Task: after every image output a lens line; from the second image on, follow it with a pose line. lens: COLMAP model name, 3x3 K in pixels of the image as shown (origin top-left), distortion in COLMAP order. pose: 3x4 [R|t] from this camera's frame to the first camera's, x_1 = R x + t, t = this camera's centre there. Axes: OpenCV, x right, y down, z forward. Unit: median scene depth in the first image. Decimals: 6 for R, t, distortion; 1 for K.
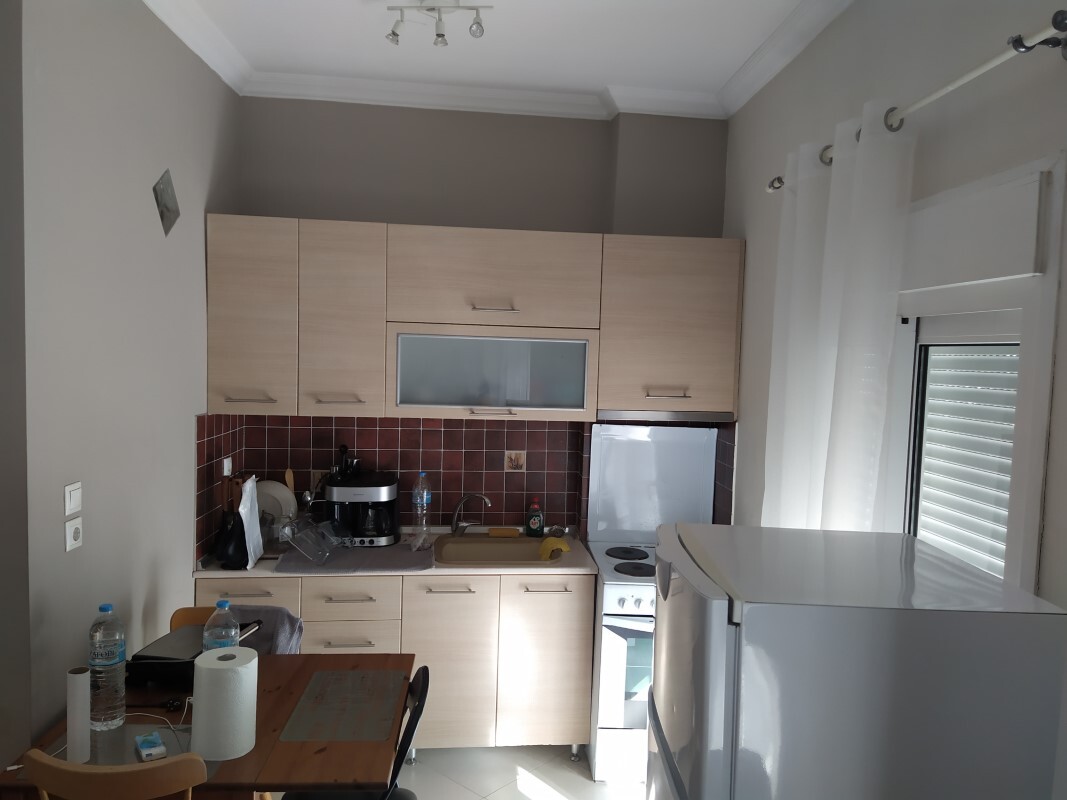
lens RADIAL K [[794.0, 0, 533.5], [0, 794.0, 400.0], [0, 0, 1]] dist [0.114323, -0.125554]
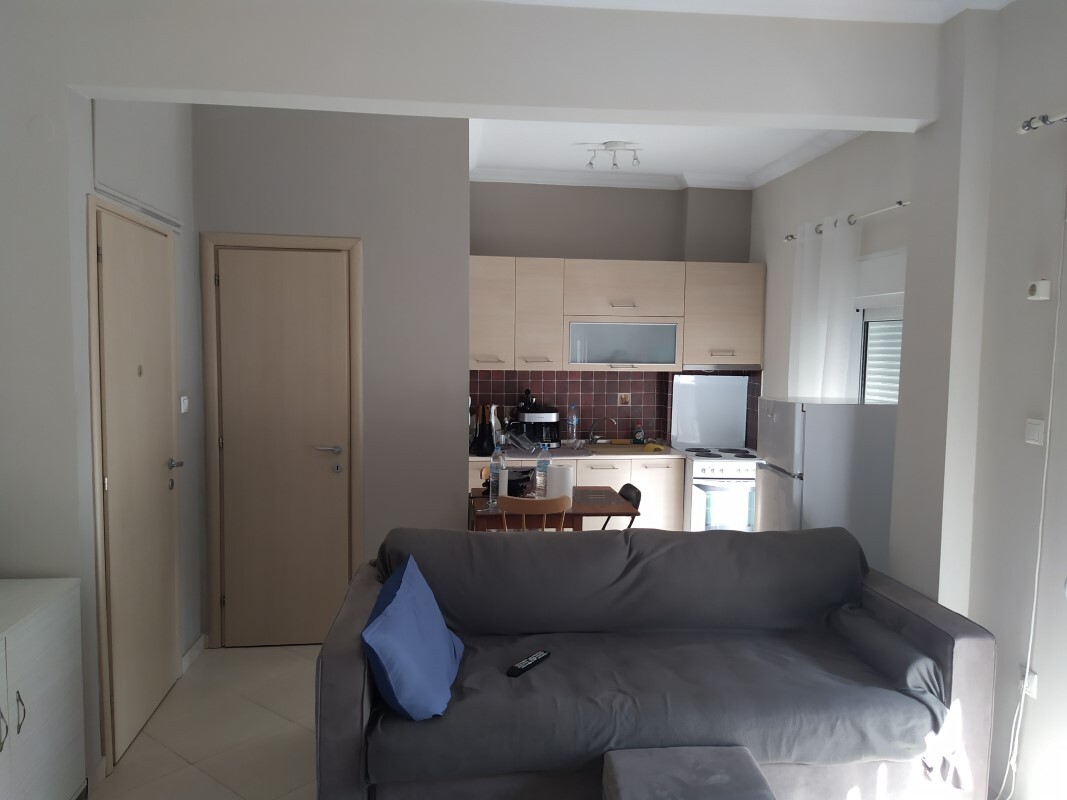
lens RADIAL K [[794.0, 0, 533.5], [0, 794.0, 400.0], [0, 0, 1]] dist [0.114323, -0.125554]
pose [[0.998749, -0.018834, 0.046317, -0.323321], [0.018297, 0.999761, 0.011988, 0.062827], [-0.046532, -0.011126, 0.998855, -0.705833]]
